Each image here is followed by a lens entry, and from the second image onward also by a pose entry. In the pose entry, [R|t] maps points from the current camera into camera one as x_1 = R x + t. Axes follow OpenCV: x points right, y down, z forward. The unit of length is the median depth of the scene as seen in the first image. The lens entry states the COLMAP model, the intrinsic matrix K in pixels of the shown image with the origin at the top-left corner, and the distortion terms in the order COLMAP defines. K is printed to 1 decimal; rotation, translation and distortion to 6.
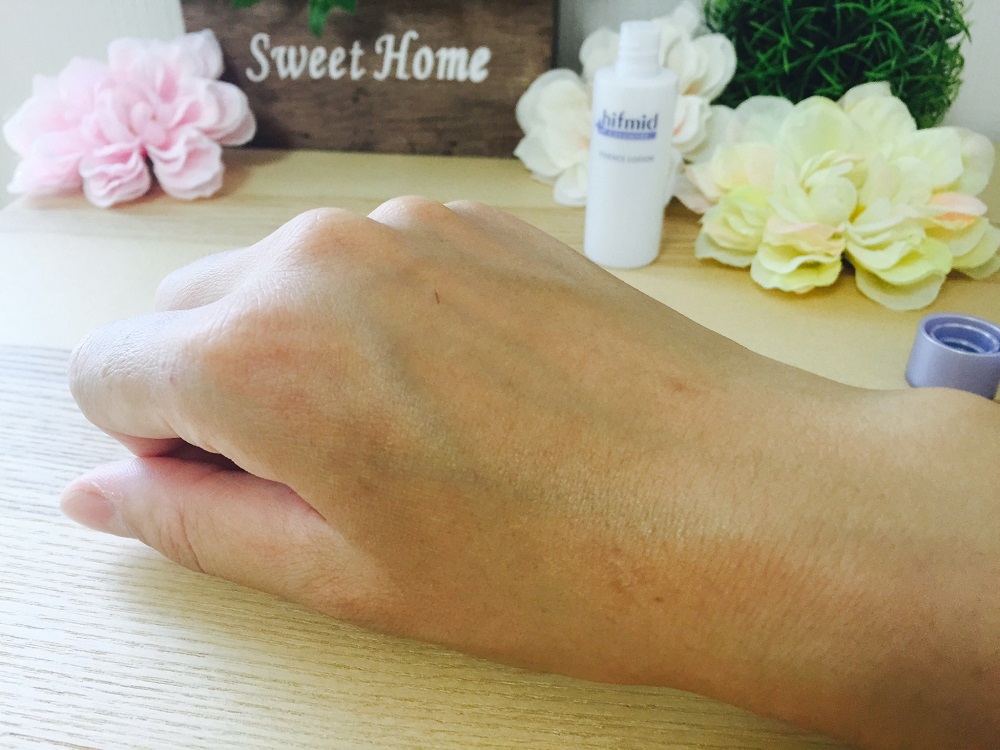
lens RADIAL K [[885.1, 0, 496.4], [0, 885.1, 373.5], [0, 0, 1]] dist [0.057374, -0.127762]
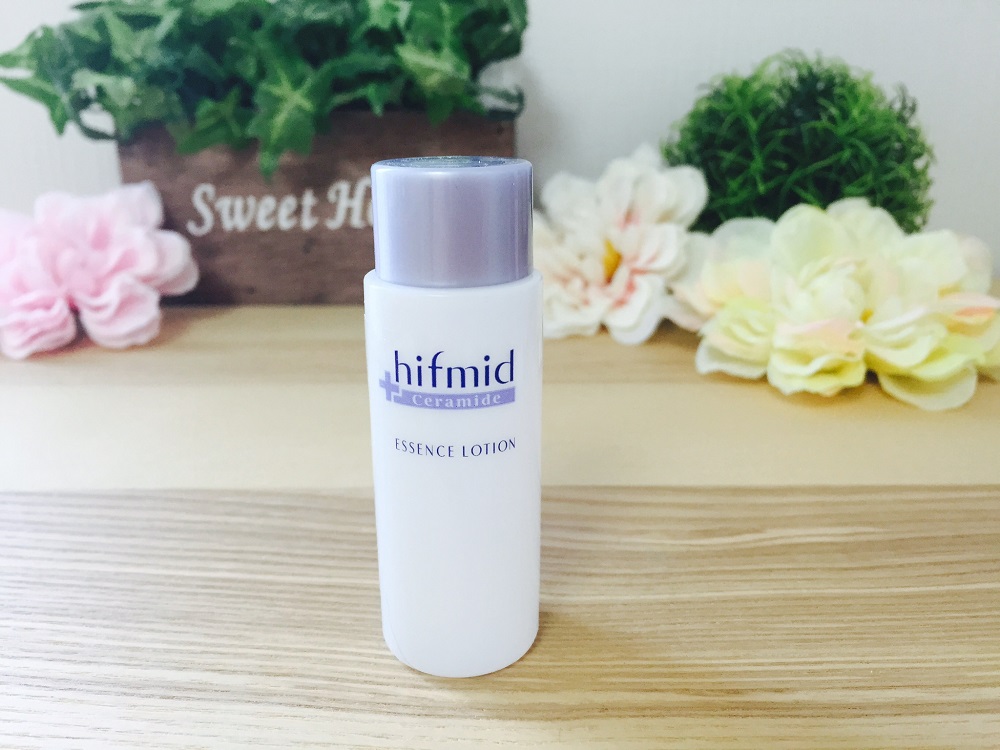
lens RADIAL K [[885.1, 0, 498.6], [0, 885.1, 380.3], [0, 0, 1]] dist [0.057374, -0.127762]
pose [[0.994810, -0.039723, 0.093676, -0.052529], [0.061294, 0.968809, -0.240108, 0.065869], [-0.081216, 0.244603, 0.966216, 0.115966]]
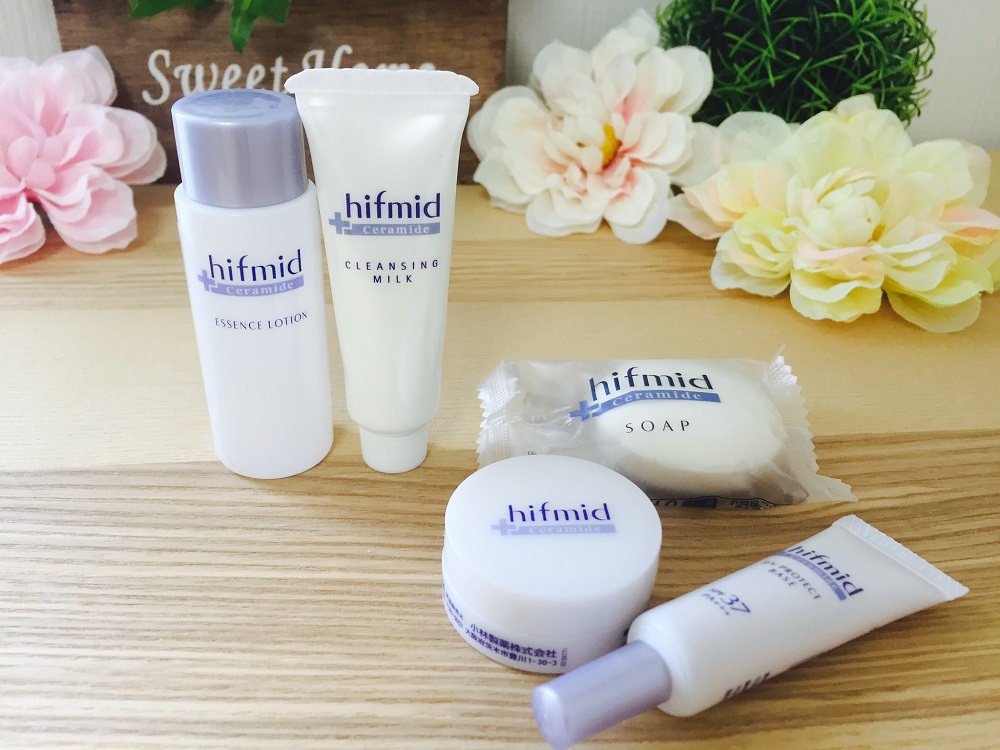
lens RADIAL K [[885.1, 0, 499.3], [0, 885.1, 370.1], [0, 0, 1]] dist [0.057374, -0.127762]
pose [[0.974217, -0.082495, 0.209991, -0.157384], [0.085733, 0.996298, -0.006348, -0.048650], [-0.208690, 0.024187, 0.977683, 0.123015]]
